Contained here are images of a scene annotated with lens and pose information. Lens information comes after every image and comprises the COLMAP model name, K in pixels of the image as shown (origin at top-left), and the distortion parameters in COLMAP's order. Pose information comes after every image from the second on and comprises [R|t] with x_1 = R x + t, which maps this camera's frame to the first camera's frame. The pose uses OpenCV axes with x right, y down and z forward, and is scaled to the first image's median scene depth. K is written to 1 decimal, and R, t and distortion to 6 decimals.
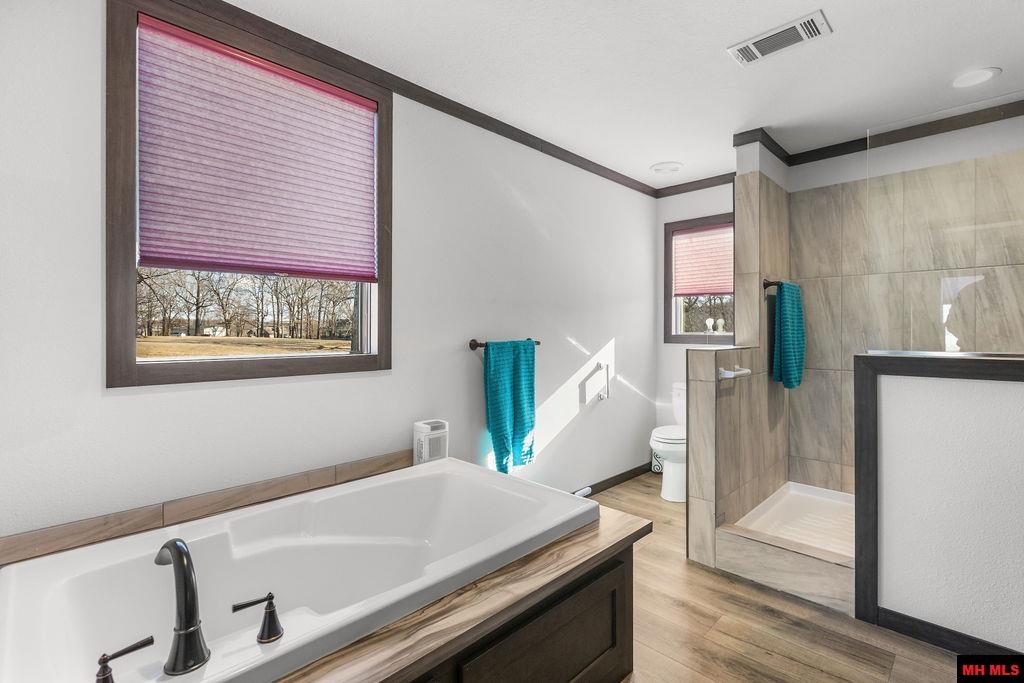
lens RADIAL K [[460.1, 0, 515.7], [0, 460.1, 331.8], [0, 0, 1]] dist [-0.001520, -0.000333]
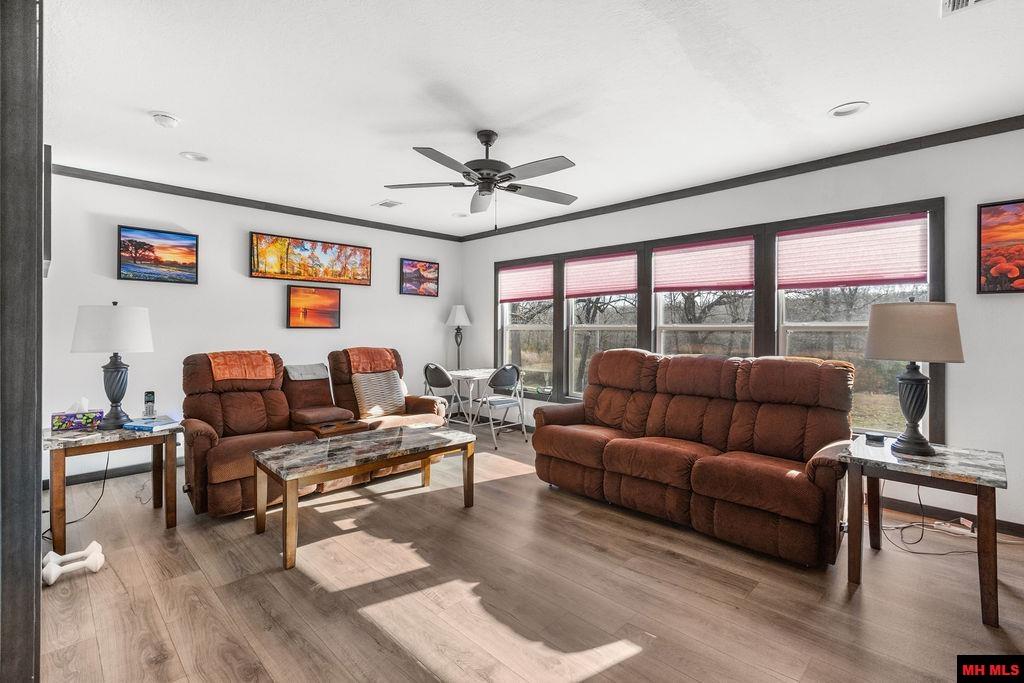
lens RADIAL K [[462.4, 0, 512.4], [0, 462.4, 328.8], [0, 0, 1]] dist [-0.000765, -0.000020]
pose [[0.999939, 0.009255, 0.006019, 0.132725], [-0.009270, 0.999954, 0.002505, 0.006011], [-0.005995, -0.002560, 0.999979, -0.270931]]
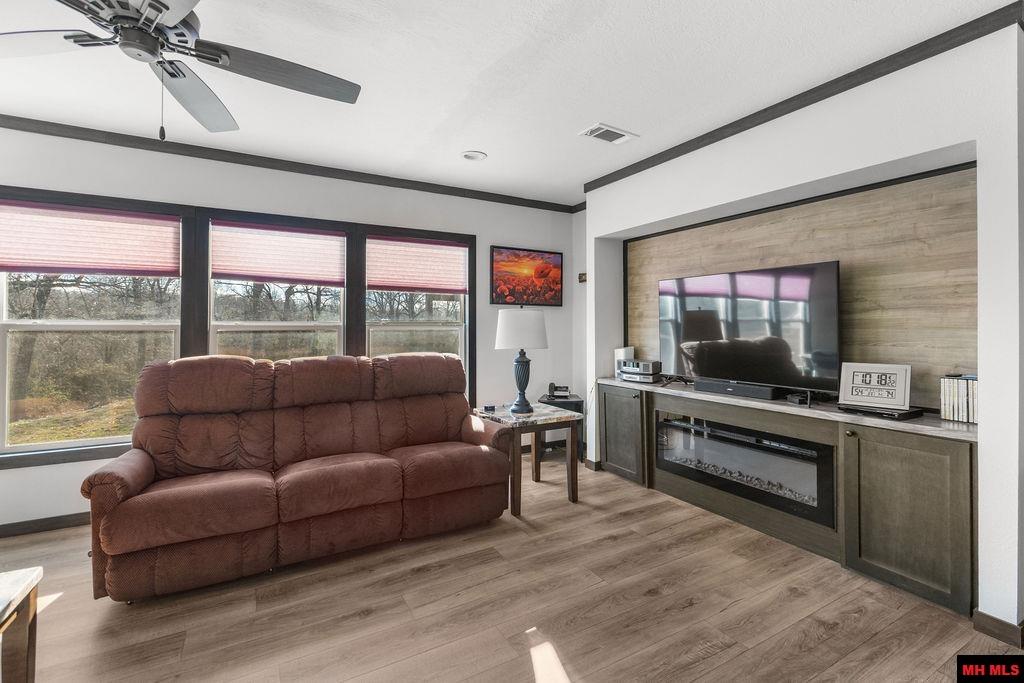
lens RADIAL K [[479.2, 0, 513.9], [0, 479.2, 324.0], [0, 0, 1]] dist [0.010116, -0.000141]
pose [[0.250837, 0.011735, 0.967958, -0.643637], [-0.004417, 0.999930, -0.010978, 0.006843], [-0.968019, -0.001522, 0.250871, 0.549066]]
